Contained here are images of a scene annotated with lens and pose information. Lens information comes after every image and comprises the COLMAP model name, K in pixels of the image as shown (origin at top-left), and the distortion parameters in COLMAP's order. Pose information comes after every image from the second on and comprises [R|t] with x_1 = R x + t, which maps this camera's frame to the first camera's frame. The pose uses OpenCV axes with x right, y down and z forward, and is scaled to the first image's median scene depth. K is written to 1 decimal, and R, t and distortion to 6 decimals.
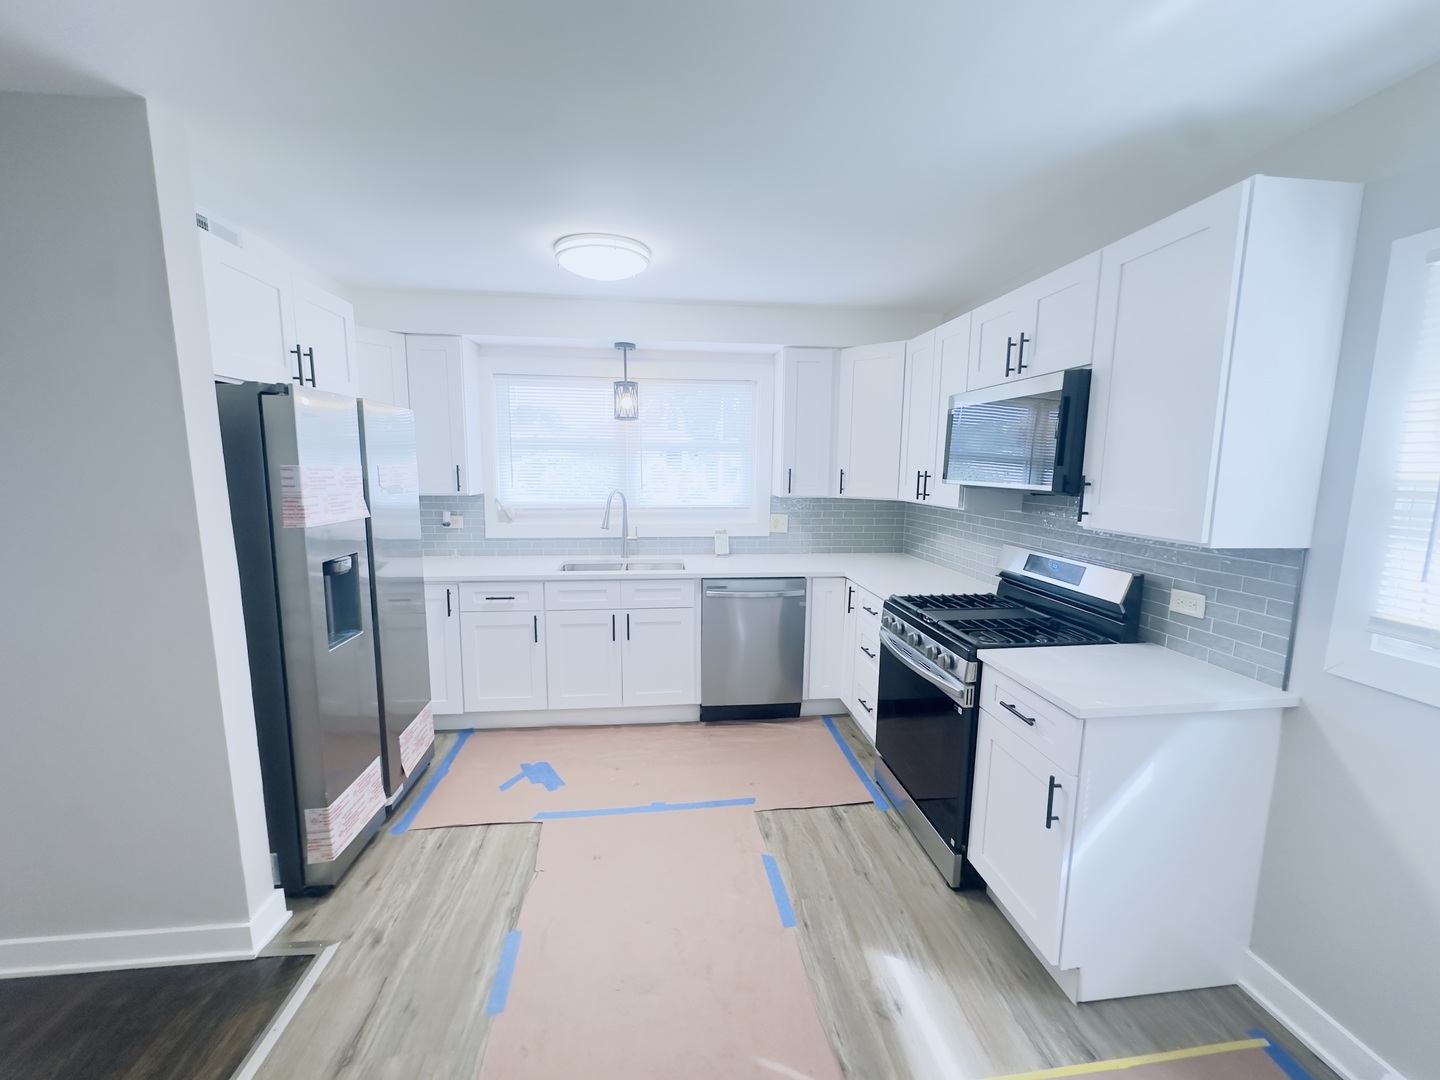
lens RADIAL K [[516.2, 0, 715.0], [0, 516.2, 503.9], [0, 0, 1]] dist [-0.000079, 0.000067]
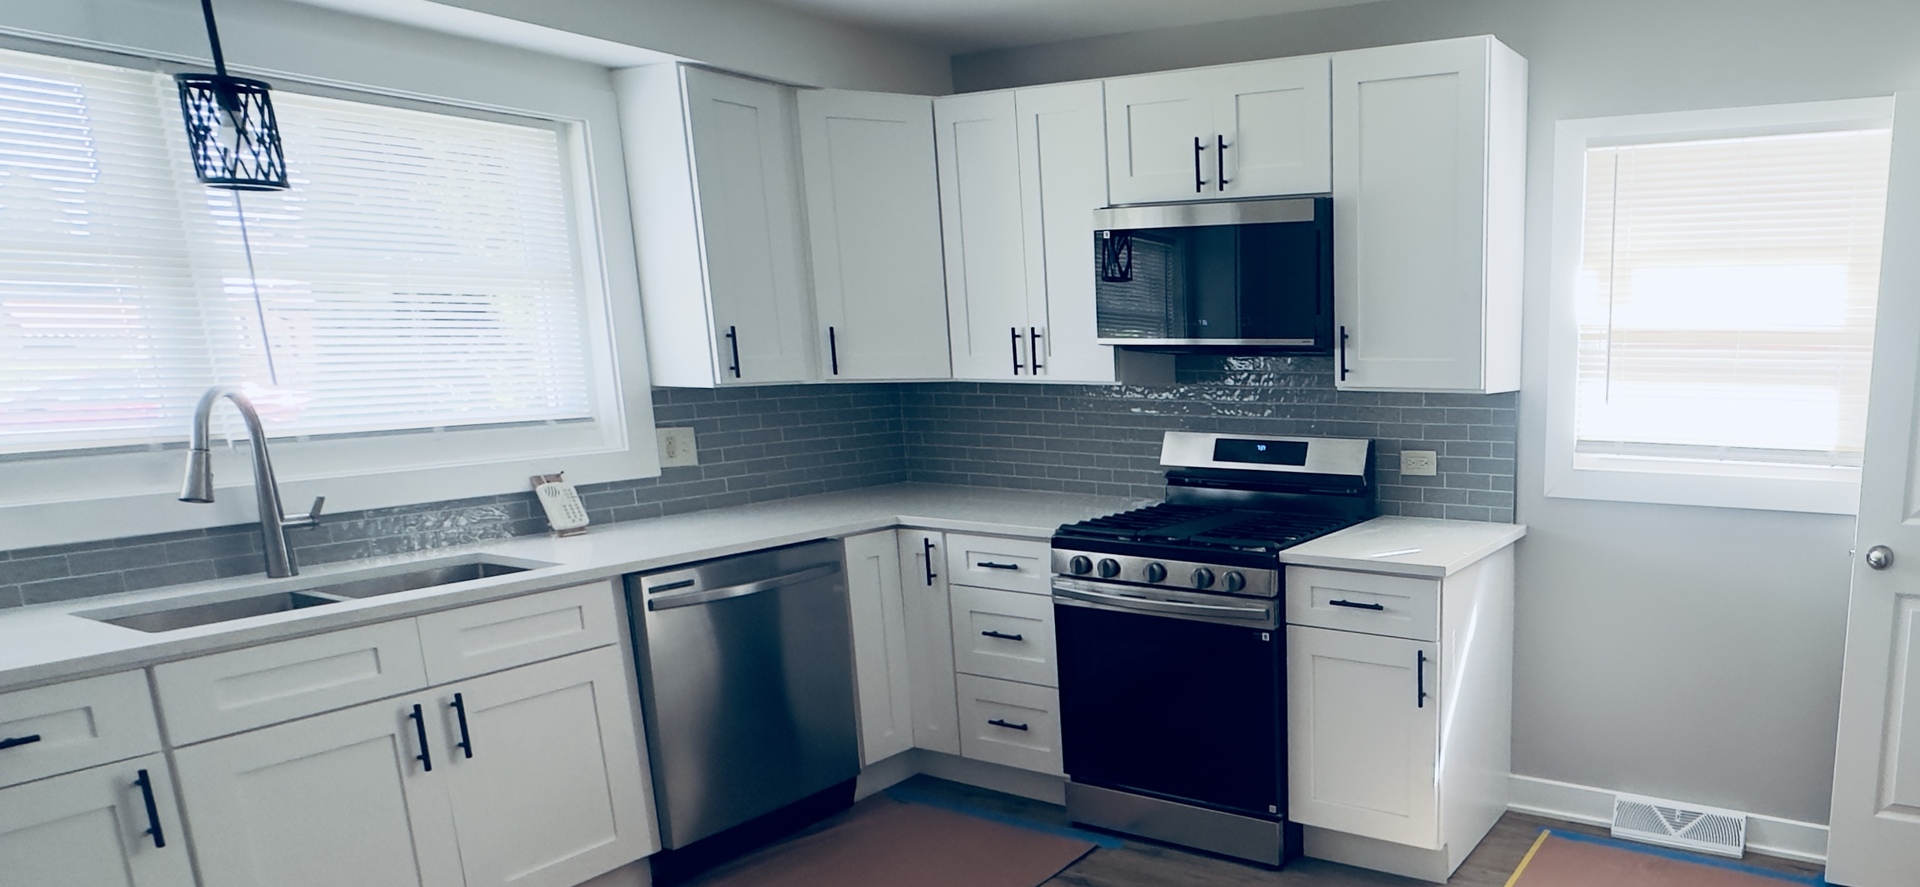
lens RADIAL K [[1413.0, 0, 960.0], [0, 1413.0, 443.5], [0, 0, 1]] dist [0.025591, -0.000650]
pose [[0.634922, -0.061286, 0.770141, -0.927119], [0.062053, 0.997673, 0.028234, 0.020255], [-0.770080, 0.029863, 0.637248, 0.008210]]
